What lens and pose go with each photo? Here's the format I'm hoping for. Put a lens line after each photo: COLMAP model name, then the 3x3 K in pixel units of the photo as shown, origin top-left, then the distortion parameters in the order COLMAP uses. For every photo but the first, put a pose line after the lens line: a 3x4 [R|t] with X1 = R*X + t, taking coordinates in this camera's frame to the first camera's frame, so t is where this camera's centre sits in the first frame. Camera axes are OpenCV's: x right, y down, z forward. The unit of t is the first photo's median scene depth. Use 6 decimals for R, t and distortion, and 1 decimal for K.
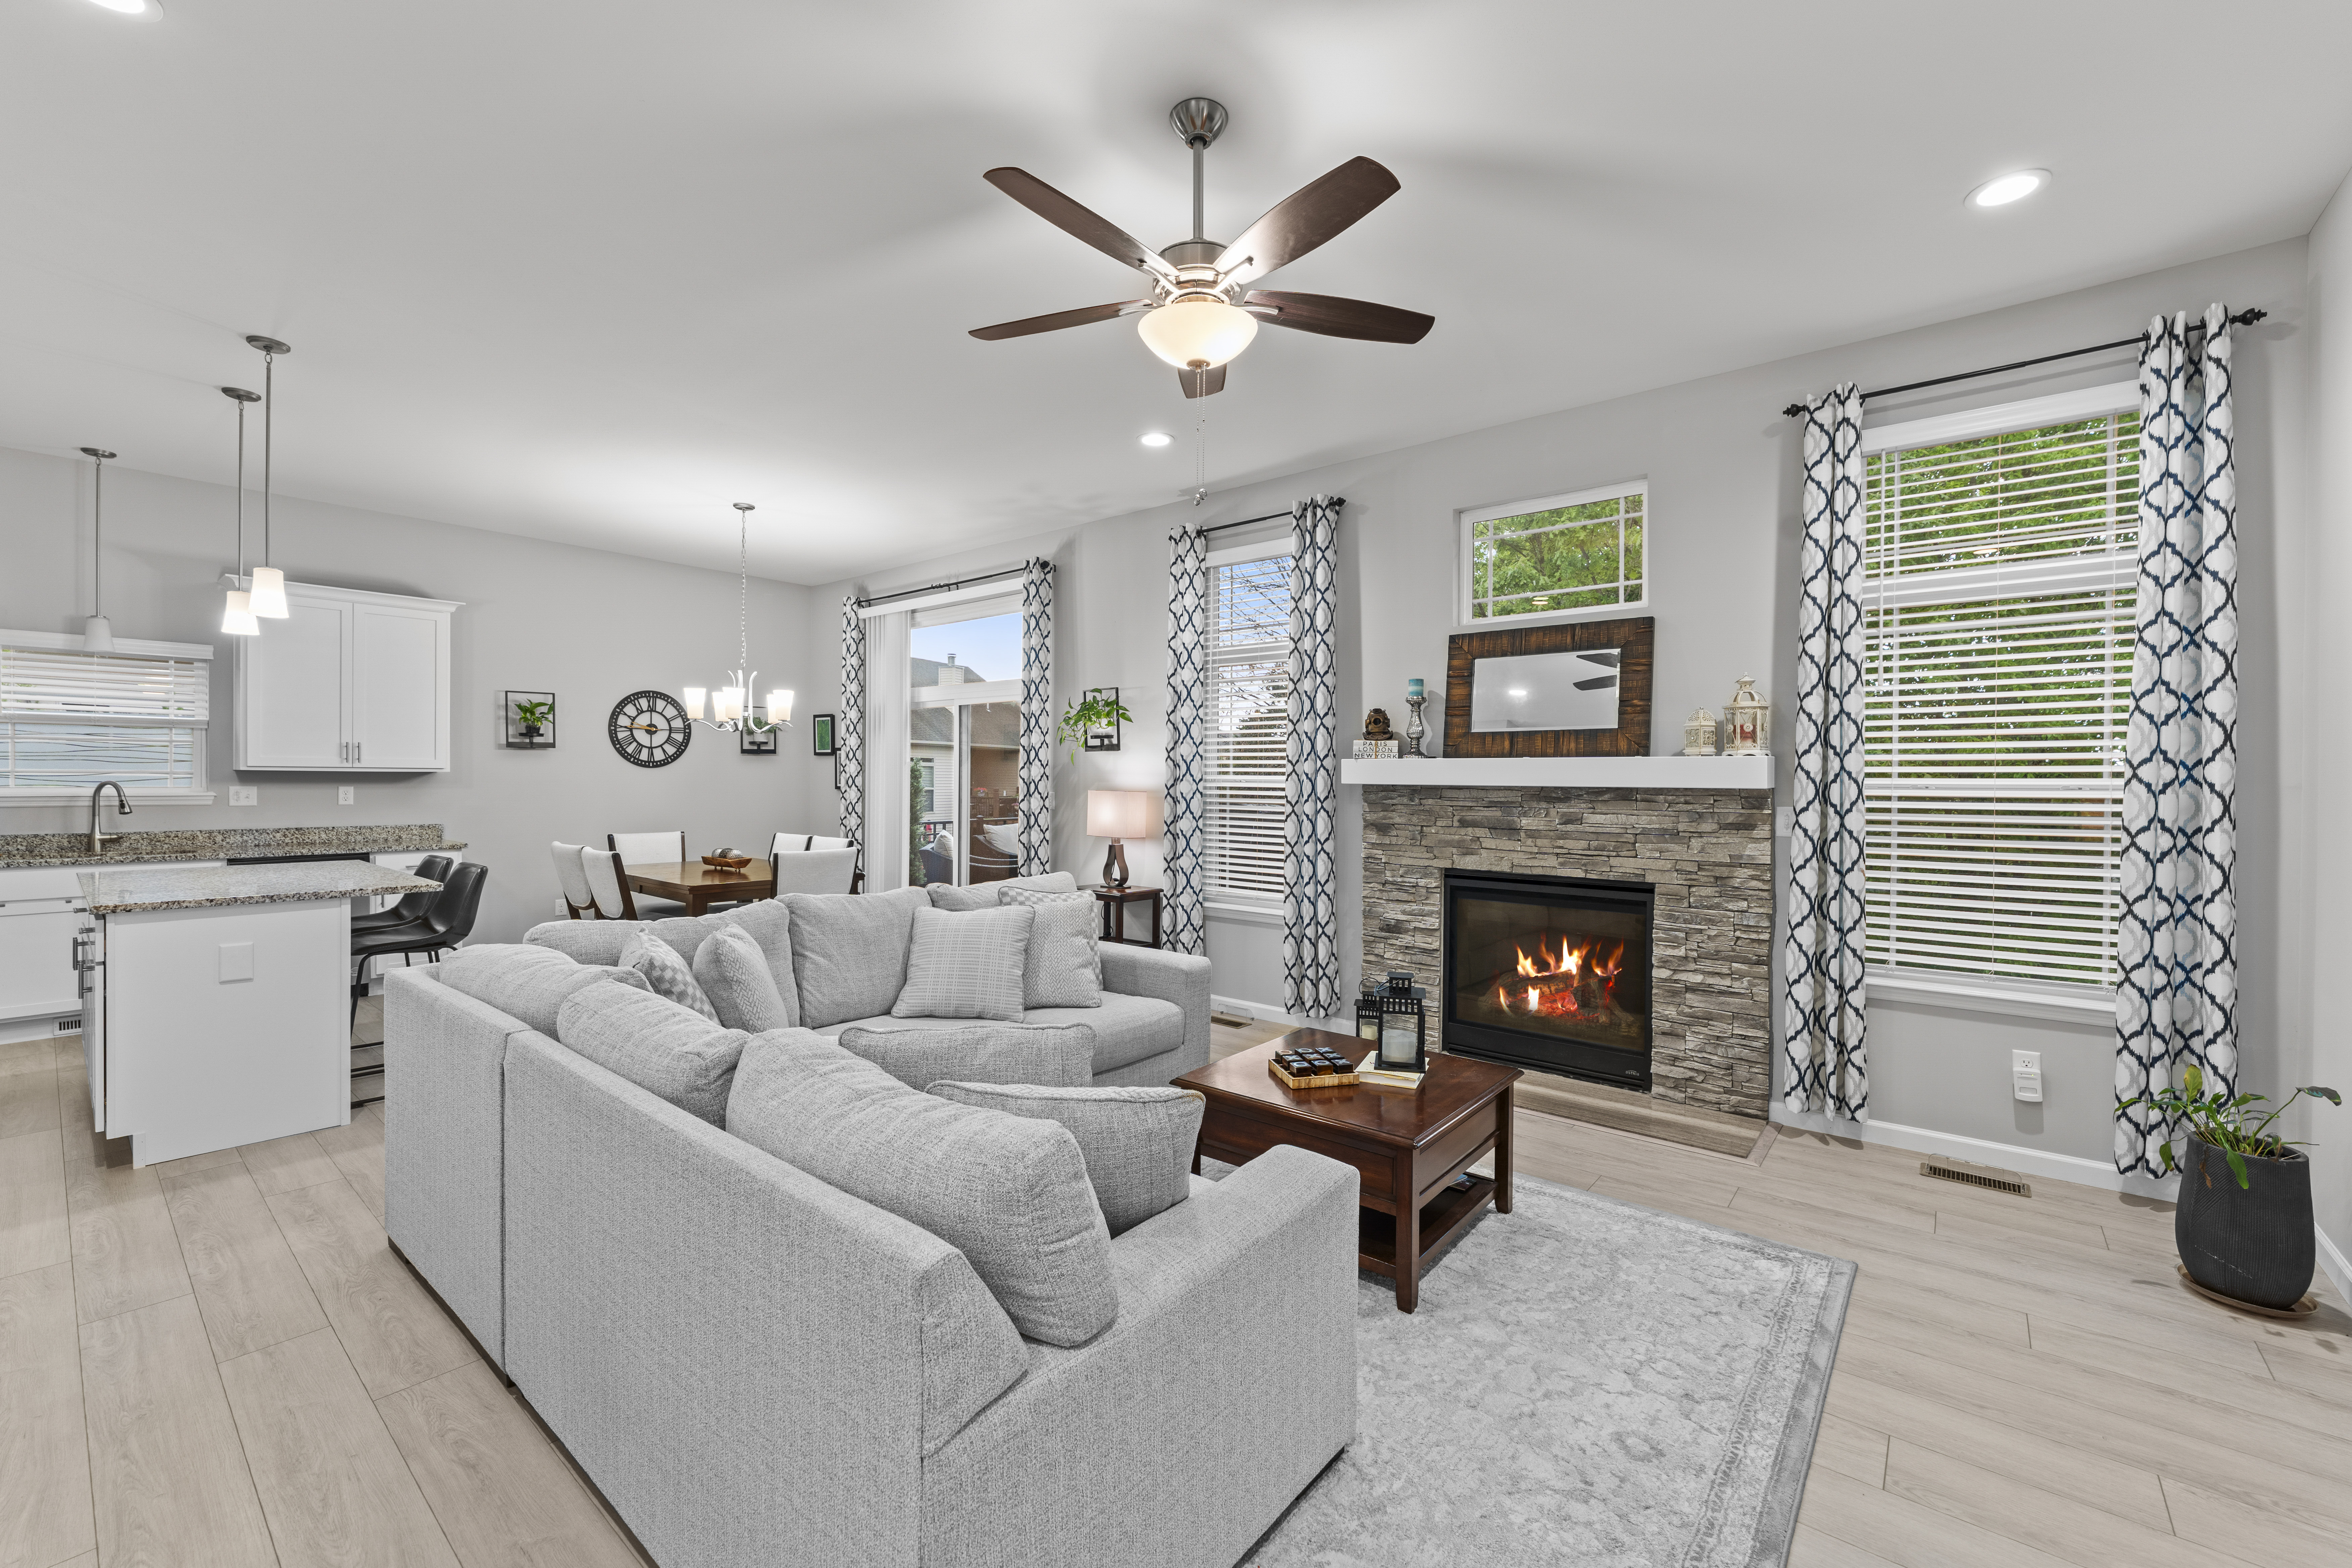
lens RADIAL K [[957.5, 0, 1174.3], [0, 957.5, 780.4], [0, 0, 1]] dist [-0.000895, -0.000340]
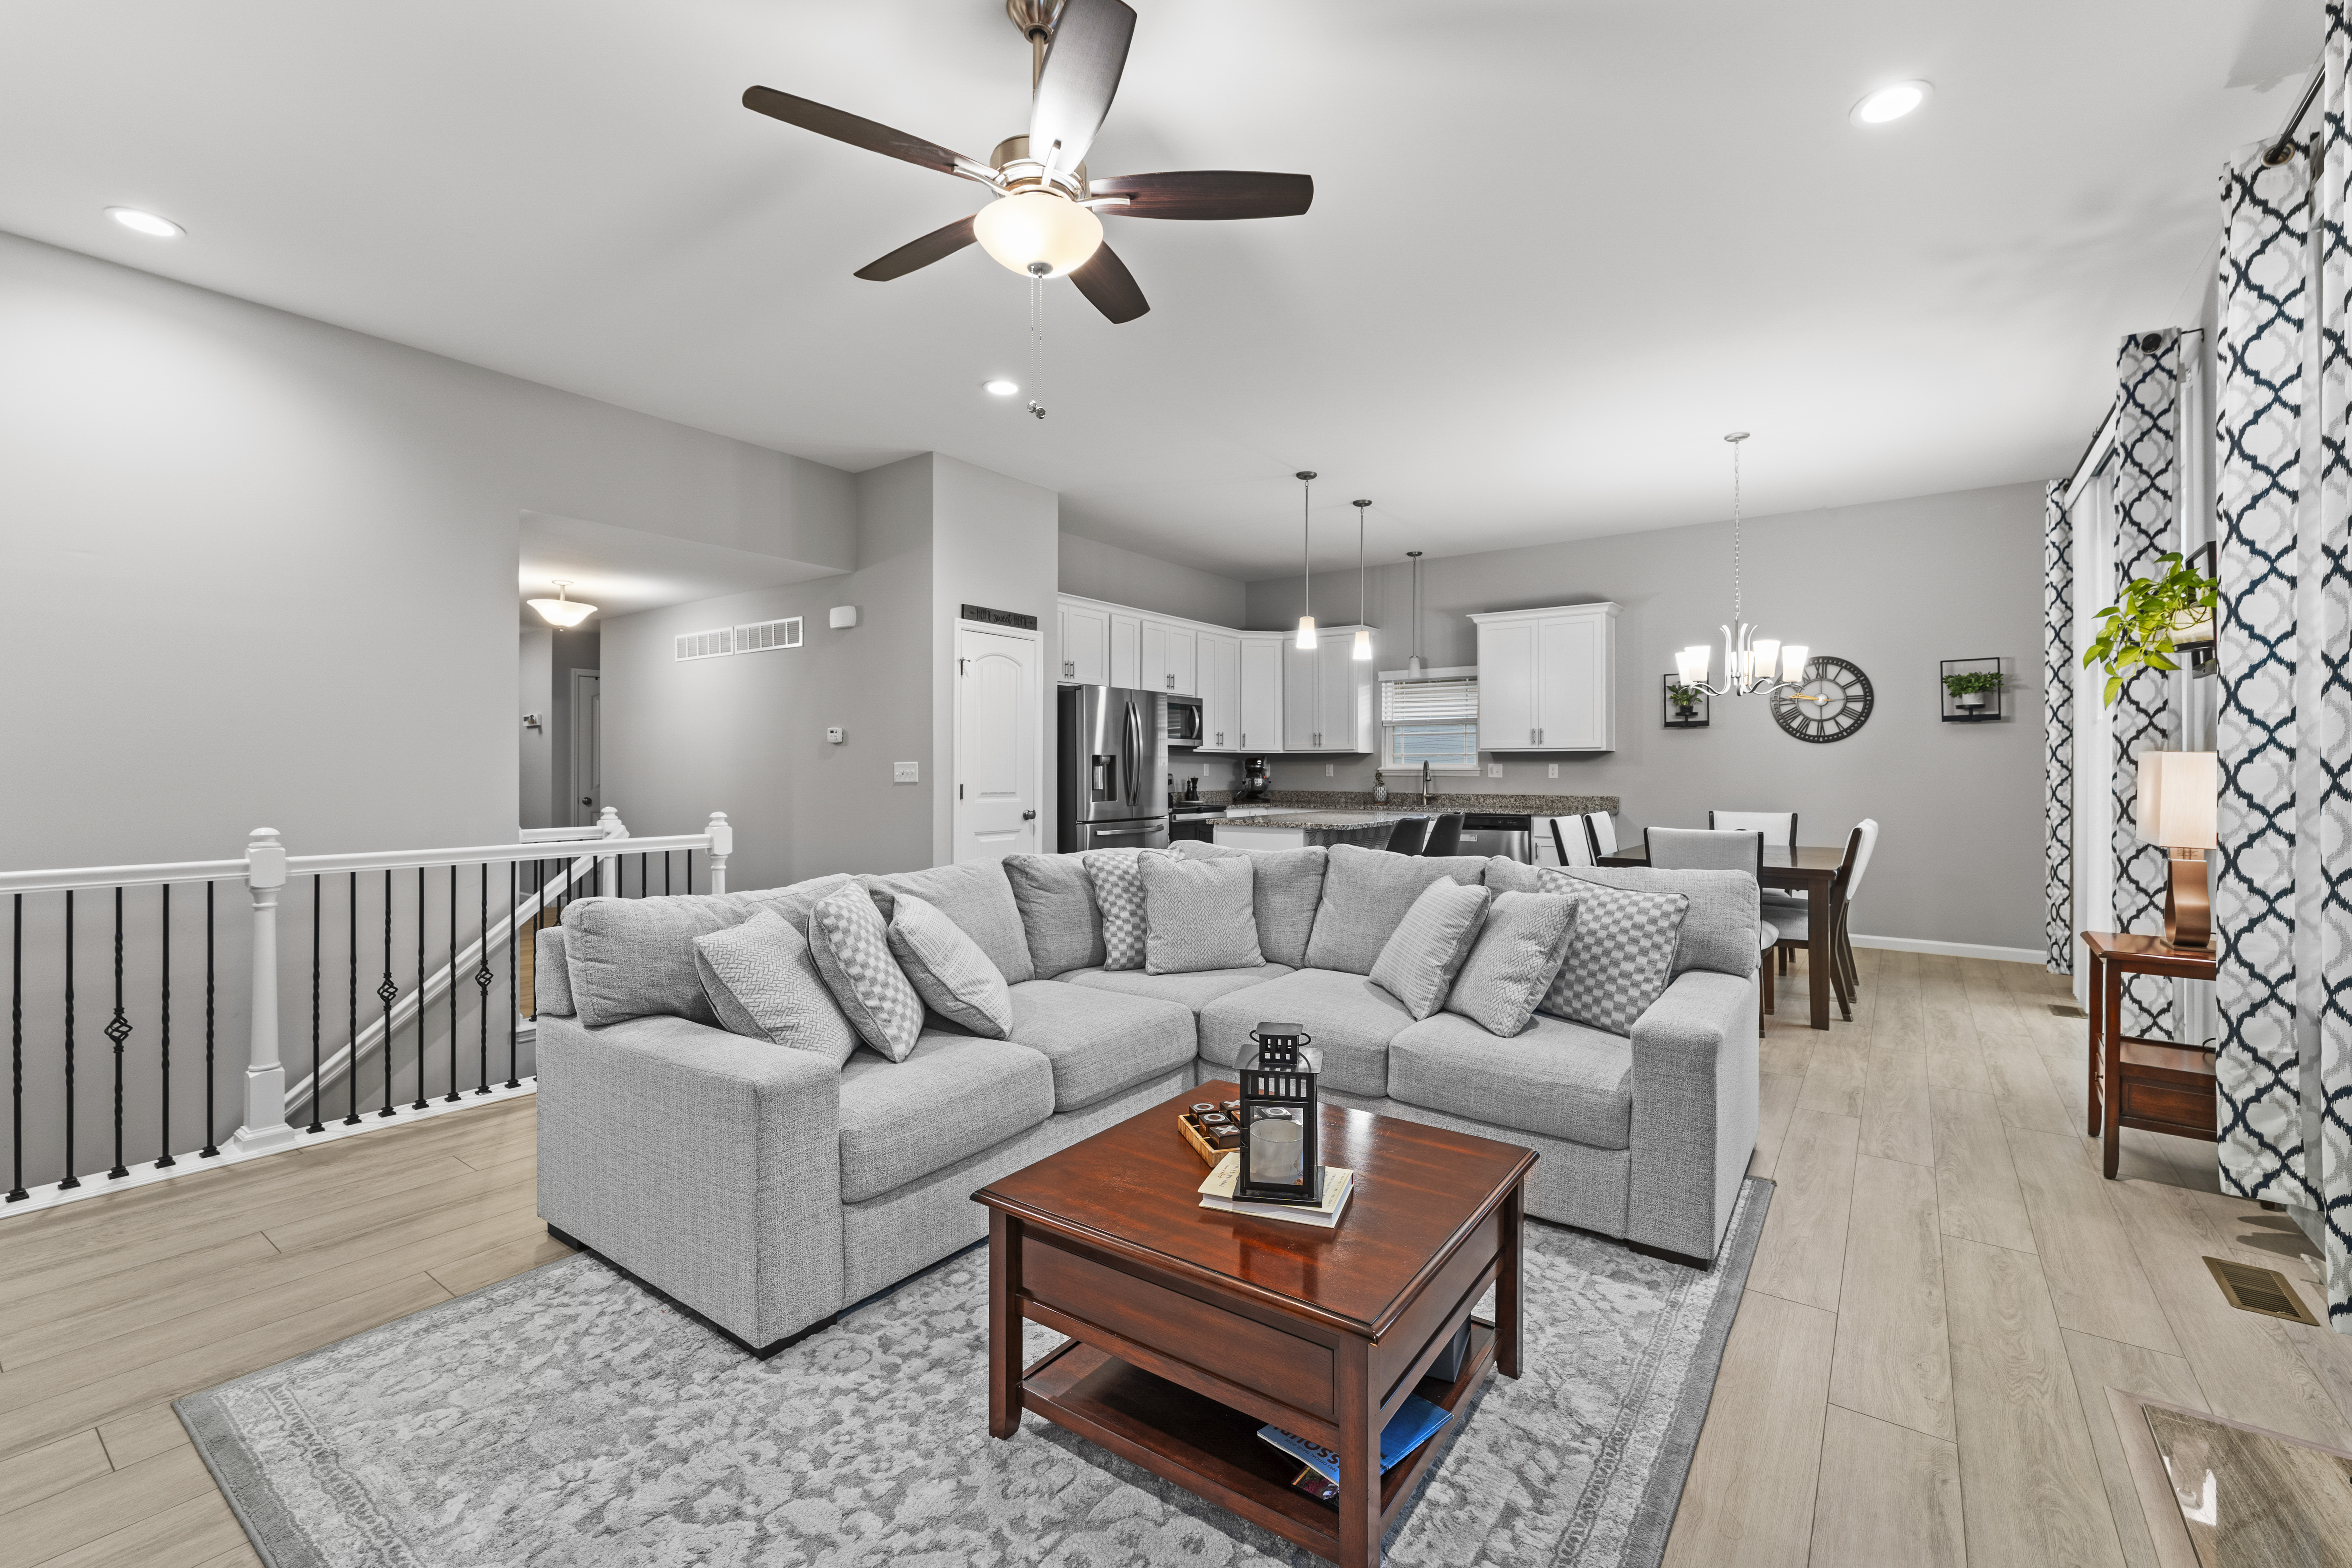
lens RADIAL K [[957.5, 0, 1190.5], [0, 957.5, 768.8], [0, 0, 1]] dist [-0.000895, -0.000340]
pose [[0.068784, -0.006901, -0.997608, 0.471930], [-0.004948, 0.999961, -0.007259, 0.031285], [0.997619, 0.005436, 0.068747, 0.541874]]
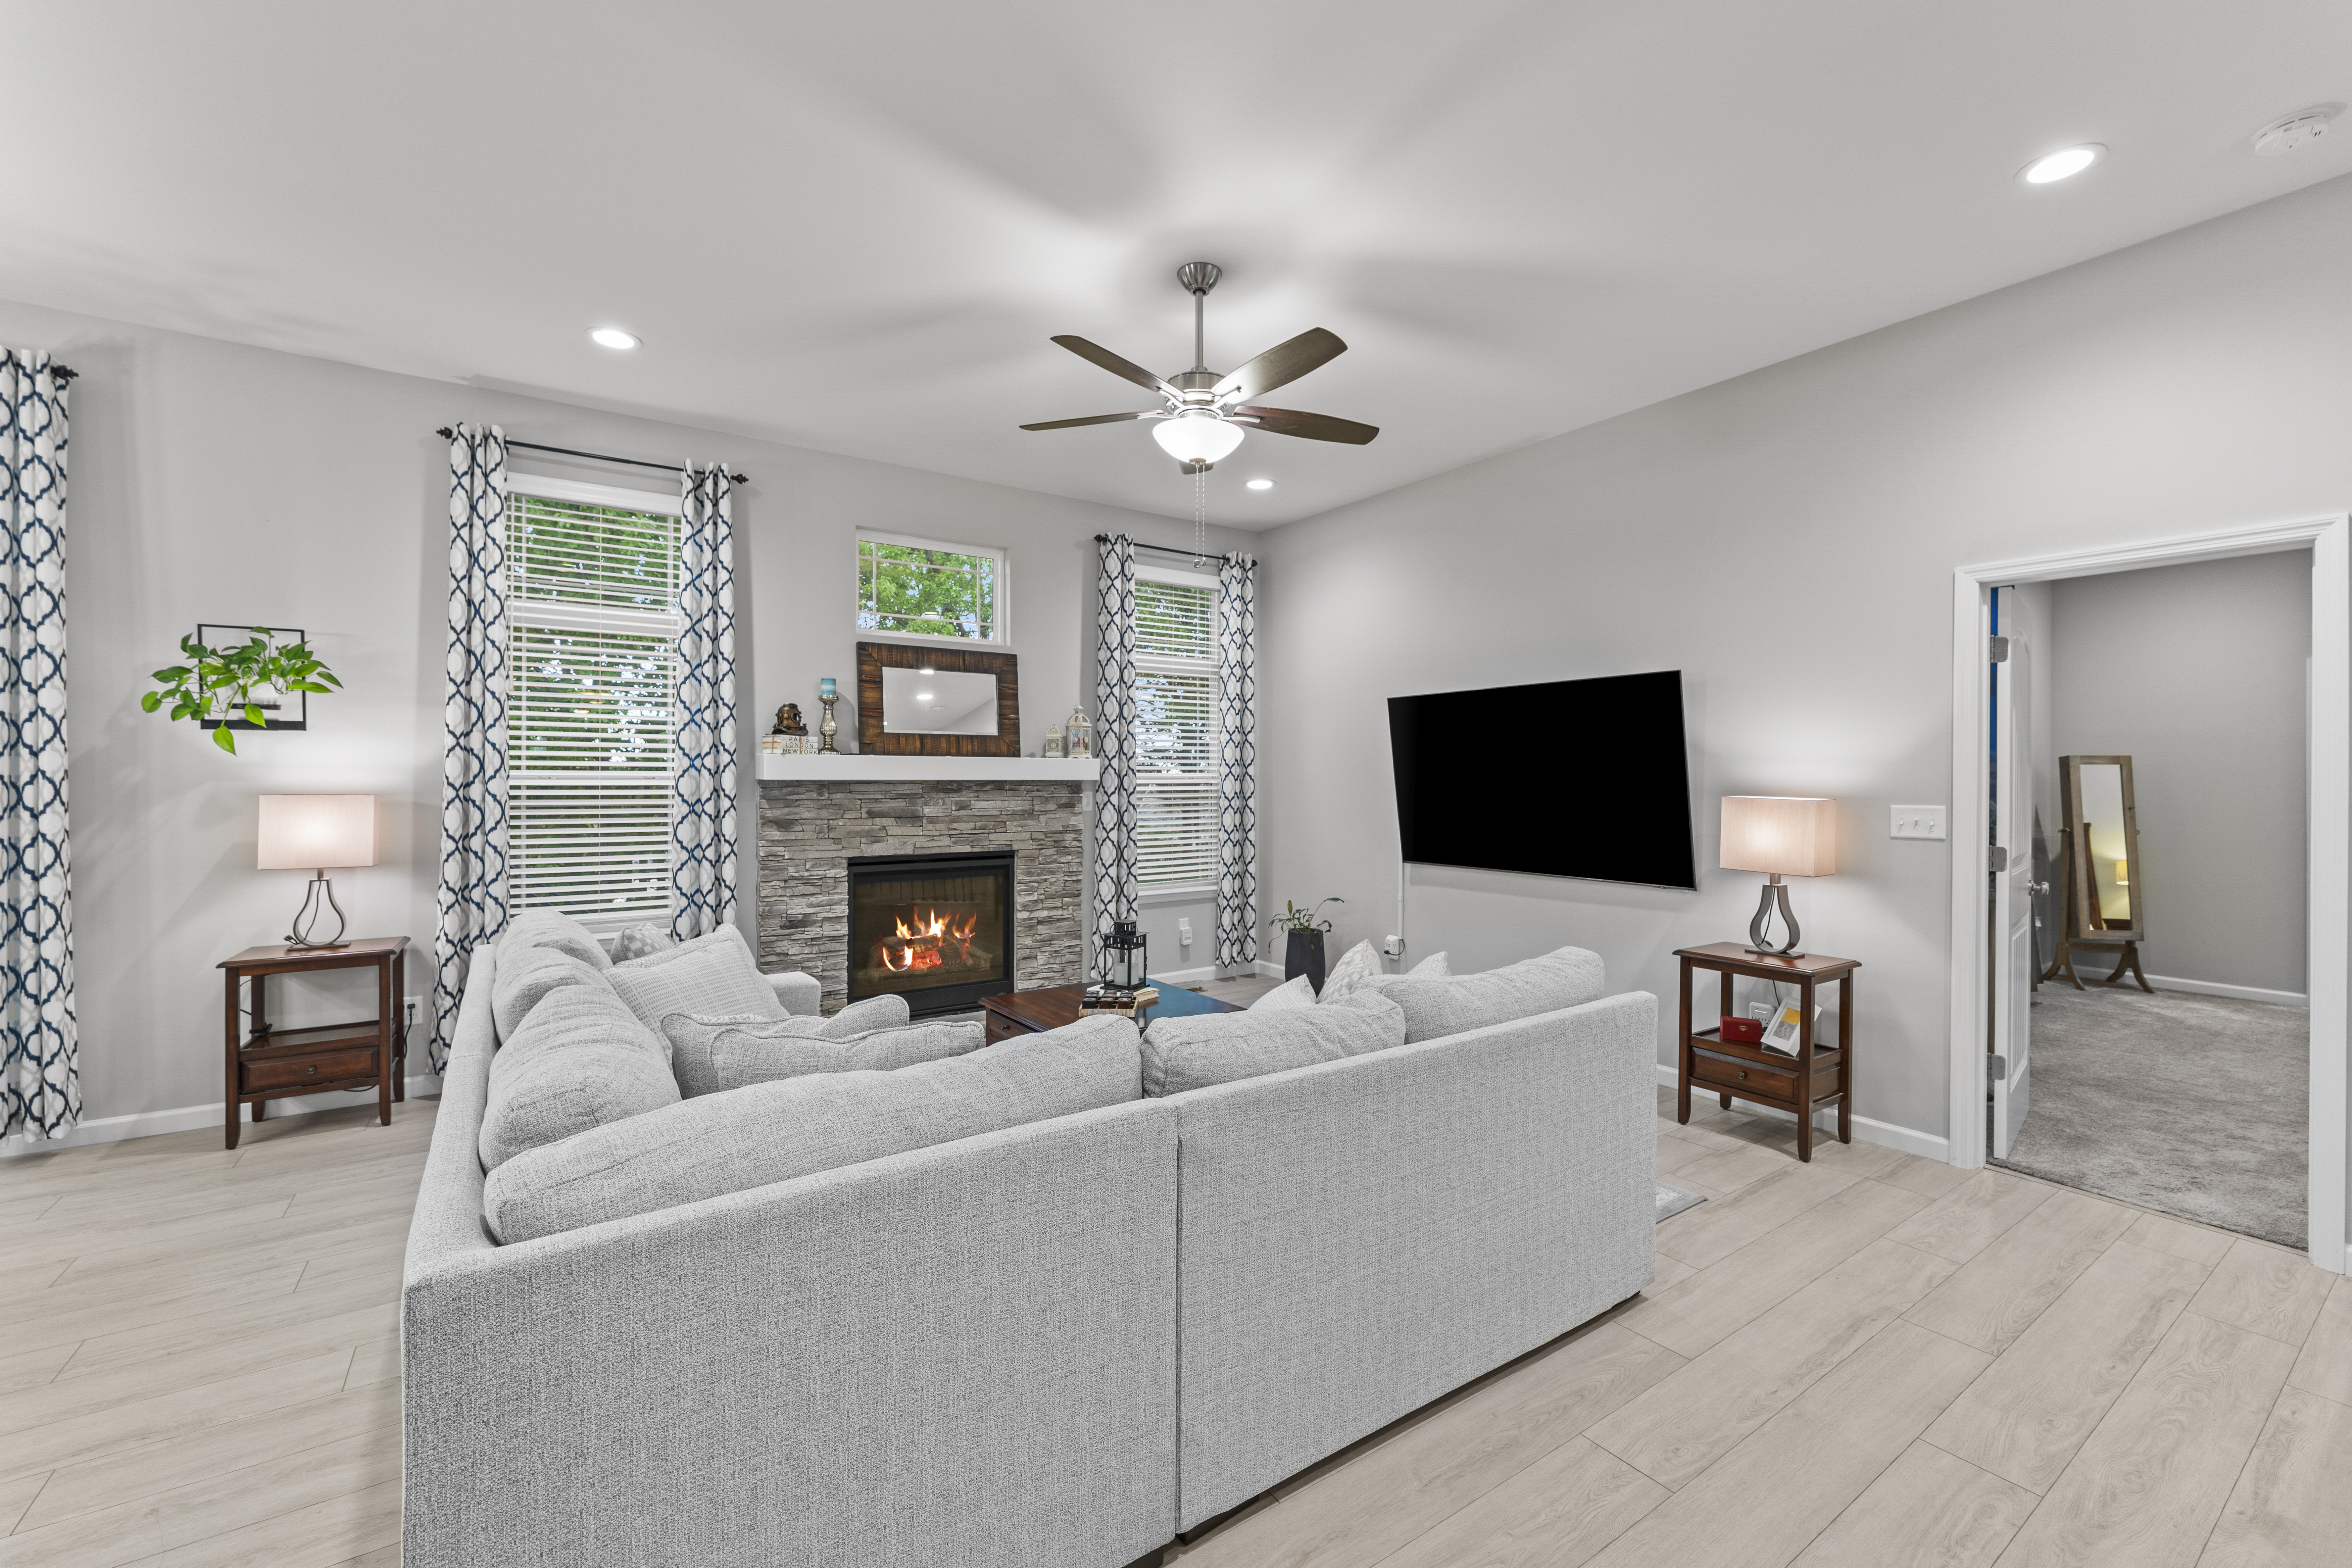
lens RADIAL K [[957.5, 0, 1186.0], [0, 957.5, 775.3], [0, 0, 1]] dist [-0.000895, -0.000340]
pose [[0.276557, -0.004043, 0.960989, -0.619100], [0.000794, 0.999992, 0.003979, -0.003957], [-0.960997, -0.000338, 0.276558, 0.326232]]
